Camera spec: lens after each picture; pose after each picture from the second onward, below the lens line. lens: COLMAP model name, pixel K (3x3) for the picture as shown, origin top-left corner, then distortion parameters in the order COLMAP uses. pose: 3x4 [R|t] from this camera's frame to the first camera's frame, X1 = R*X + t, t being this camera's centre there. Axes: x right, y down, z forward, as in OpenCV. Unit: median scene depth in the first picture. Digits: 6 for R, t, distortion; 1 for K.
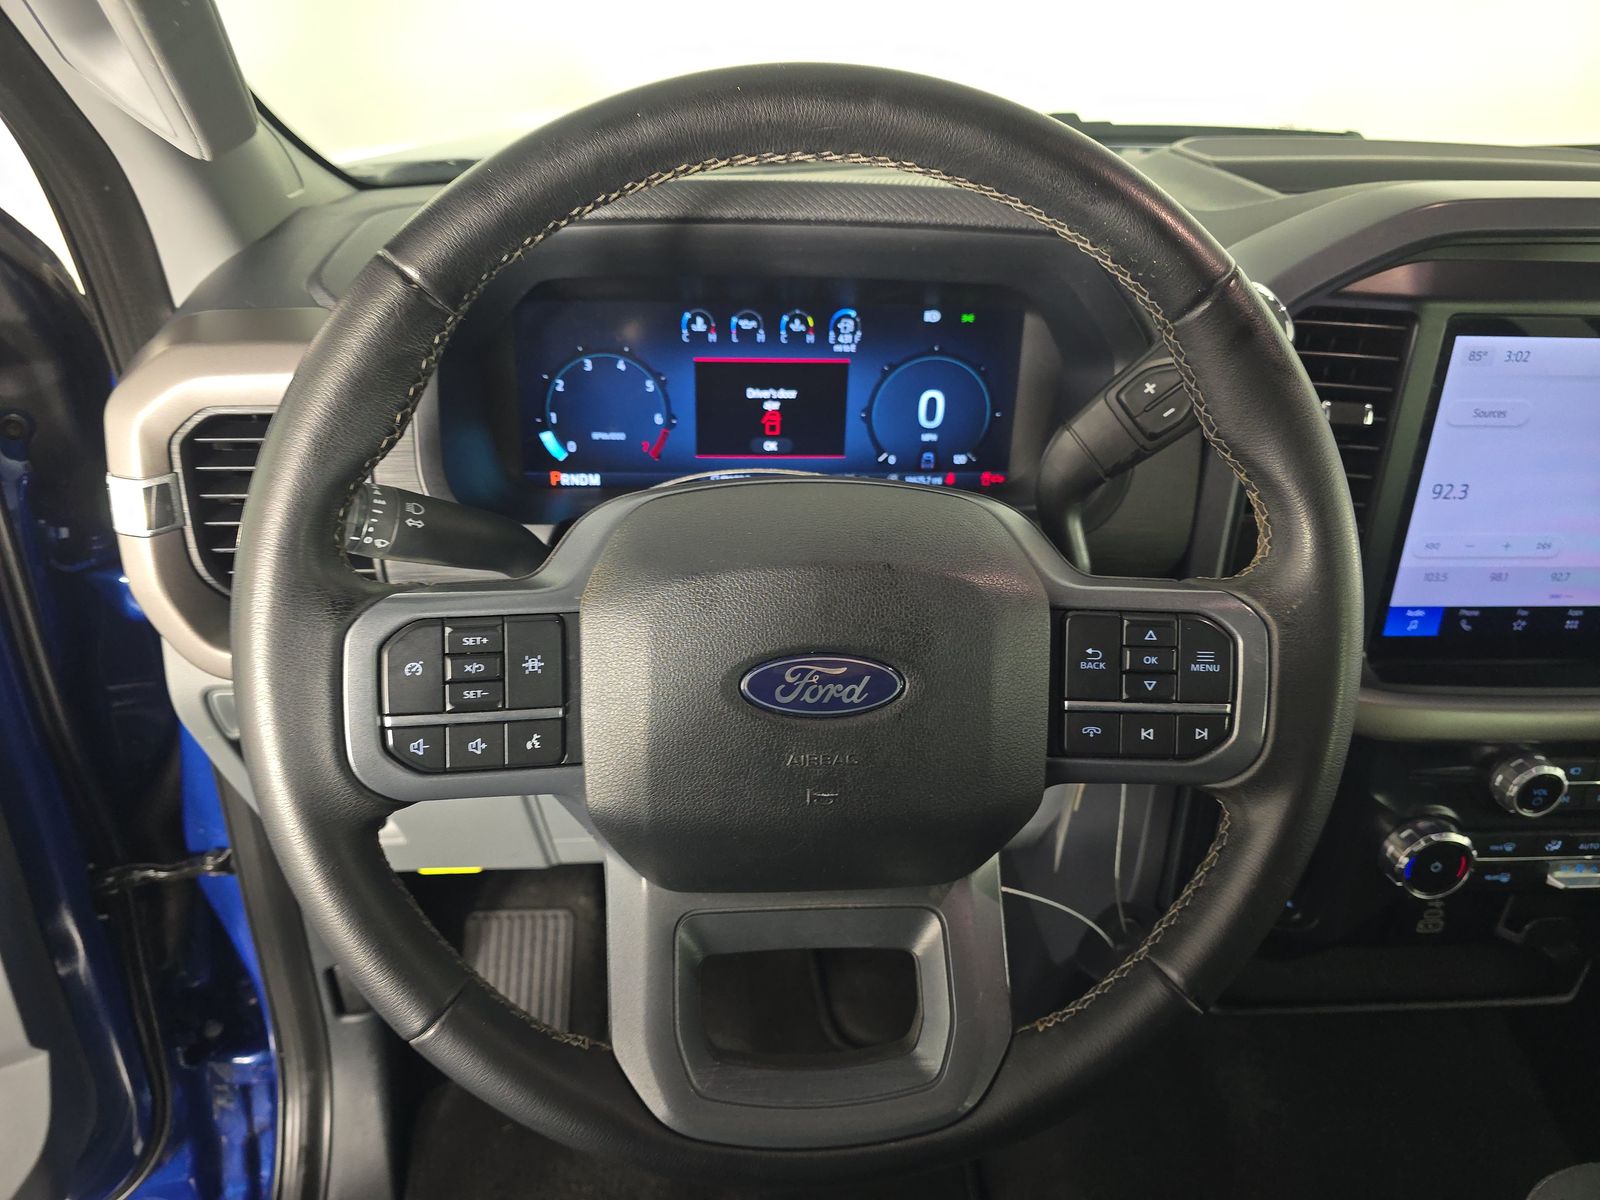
lens RADIAL K [[1011.1, 0, 802.7], [0, 1011.1, 606.5], [0, 0, 1]] dist [0.062700, -0.069084]
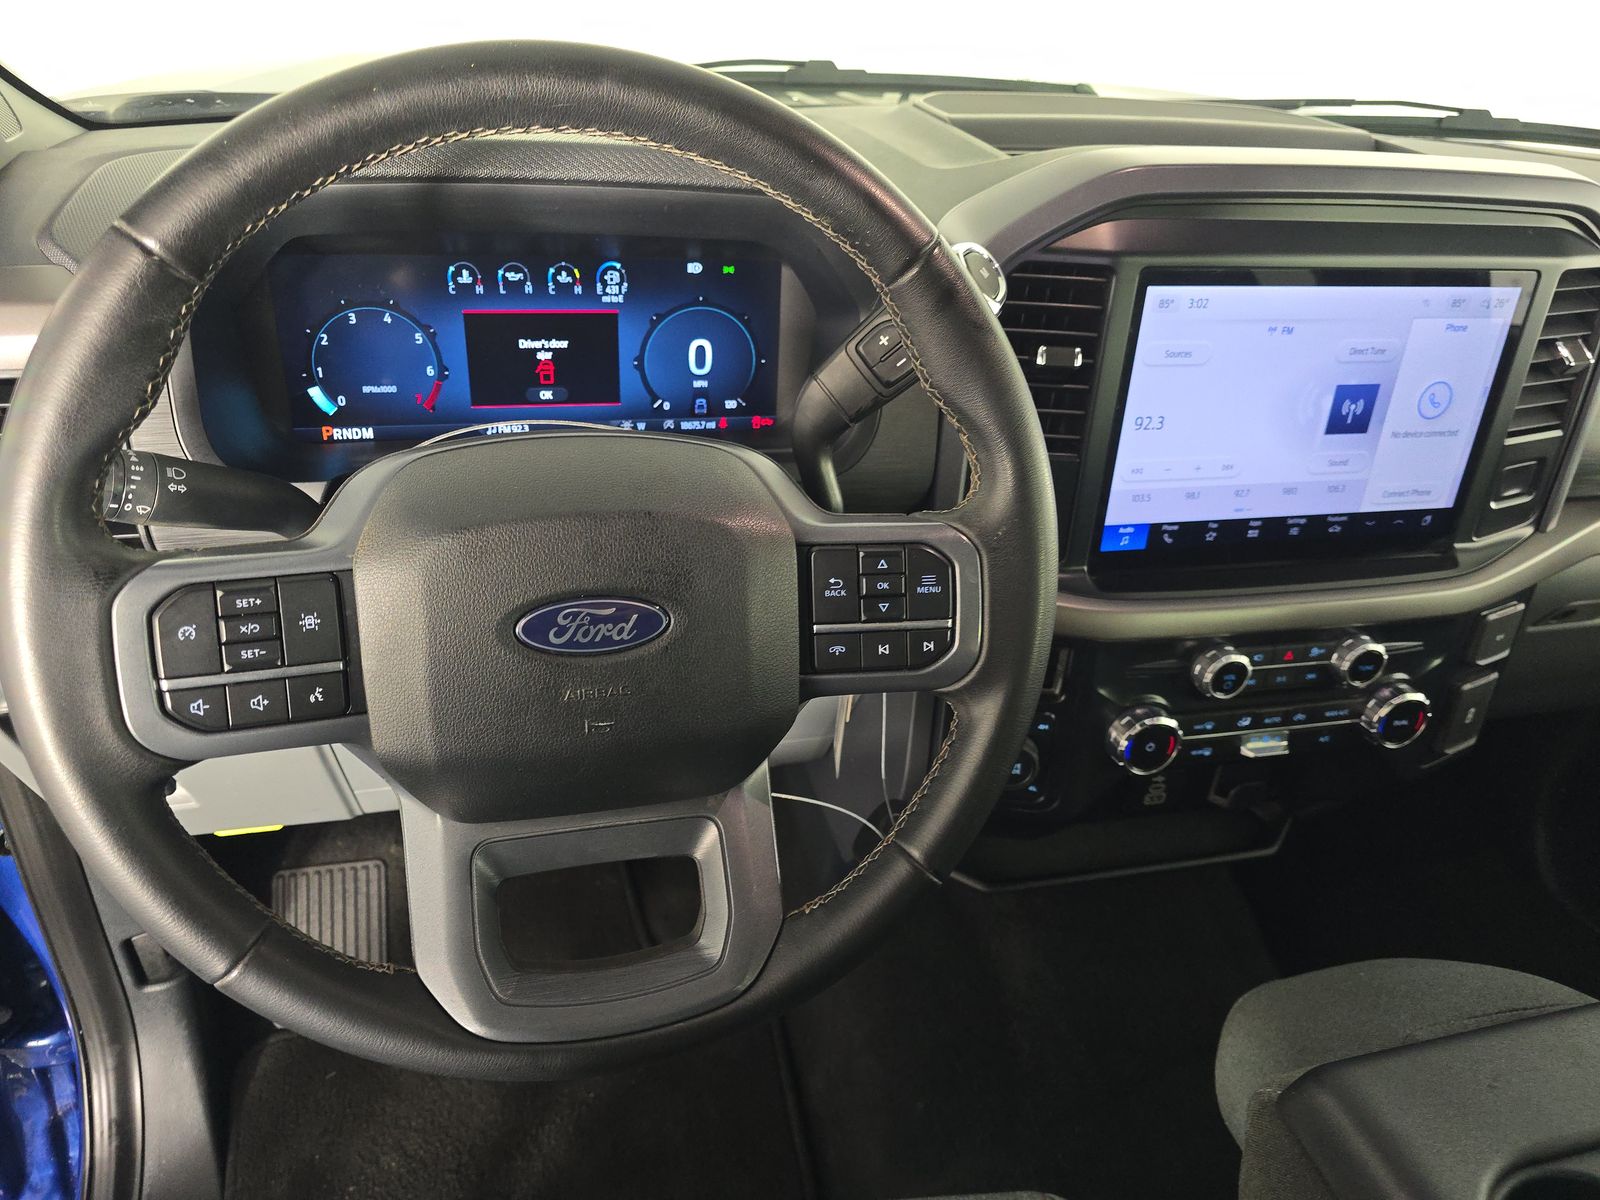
lens RADIAL K [[1052.0, 0, 800.0], [0, 1052.0, 600.0], [0, 0, 1]] dist [0.052730, -0.043419]
pose [[0.987194, -0.056425, 0.149212, 0.055537], [0.047121, 0.996761, 0.065177, -0.010068], [-0.152407, -0.057312, 0.986655, -0.121250]]
